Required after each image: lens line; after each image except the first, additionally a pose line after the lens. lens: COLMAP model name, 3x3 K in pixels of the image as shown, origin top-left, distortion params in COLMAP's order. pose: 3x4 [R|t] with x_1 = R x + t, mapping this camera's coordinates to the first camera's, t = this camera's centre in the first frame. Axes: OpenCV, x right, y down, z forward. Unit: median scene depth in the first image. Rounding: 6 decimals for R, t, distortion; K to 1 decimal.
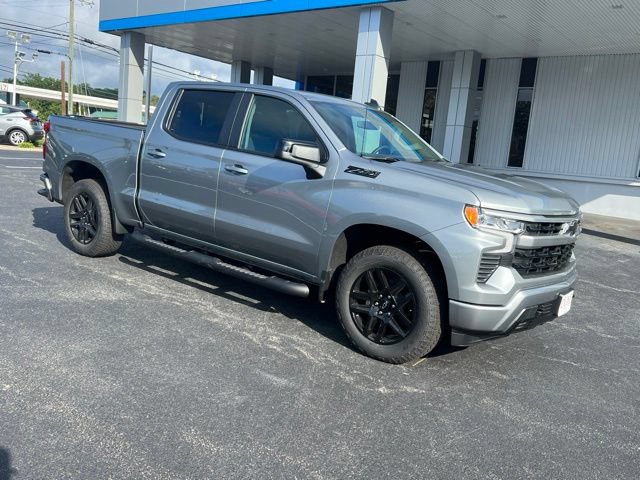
lens RADIAL K [[586.6, 0, 330.7], [0, 586.6, 226.0], [0, 0, 1]] dist [0.026639, 0.000000]
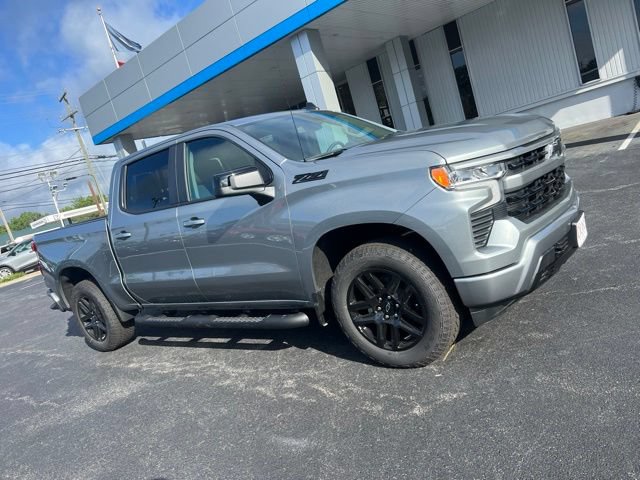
lens RADIAL K [[486.0, 0, 320.2], [0, 486.0, 228.5], [0, 0, 1]] dist [0.029249, -0.028473]
pose [[0.929030, -0.366056, -0.053909, 0.075182], [0.366004, 0.930546, -0.011191, -0.004756], [0.054262, -0.009334, 0.998483, 0.245817]]
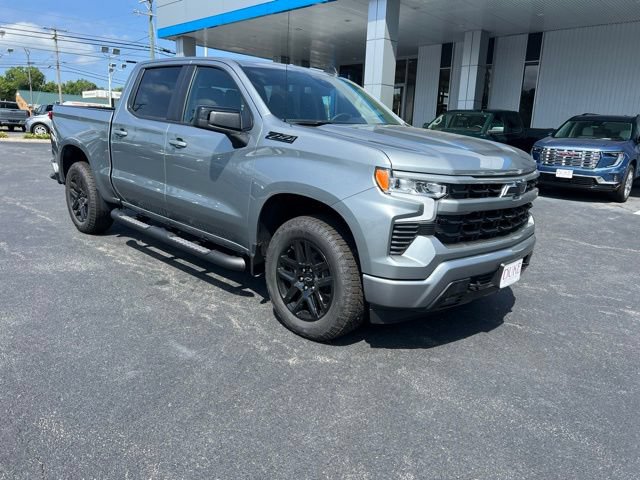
lens RADIAL K [[486.0, 0, 327.8], [0, 486.0, 232.3], [0, 0, 1]] dist [0.029249, -0.028473]
pose [[0.993451, -0.029936, -0.110264, 0.198315], [0.037765, 0.996859, 0.069613, 0.010583], [0.107834, -0.073322, 0.991461, 0.183318]]
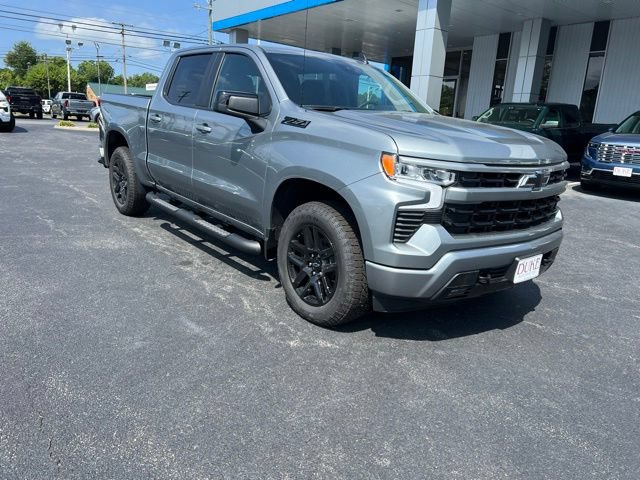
lens RADIAL K [[486.0, 0, 318.6], [0, 486.0, 237.2], [0, 0, 1]] dist [0.029249, -0.028473]
pose [[0.973443, 0.013242, -0.228547, 0.256510], [0.007082, 0.996106, 0.087878, 0.025009], [0.228821, -0.087162, 0.969559, 0.192329]]
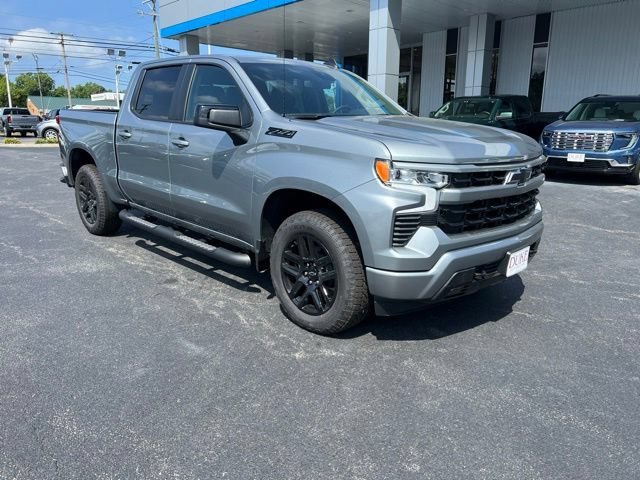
lens RADIAL K [[486.0, 0, 320.0], [0, 486.0, 236.5], [0, 0, 1]] dist [0.029249, -0.028473]
pose [[0.987063, -0.059918, -0.148716, 0.209564], [0.073728, 0.993285, 0.089154, 0.010699], [0.142376, -0.098966, 0.984853, 0.185300]]
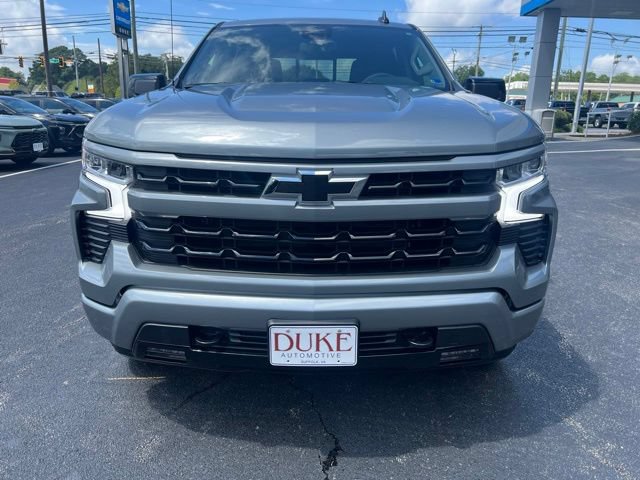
lens RADIAL K [[486.0, 0, 316.8], [0, 486.0, 241.7], [0, 0, 1]] dist [0.029249, -0.028473]
pose [[0.597688, 0.123810, -0.792111, 0.690295], [-0.057447, 0.992078, 0.111718, 0.007343], [0.799668, -0.021268, 0.600066, 0.709533]]
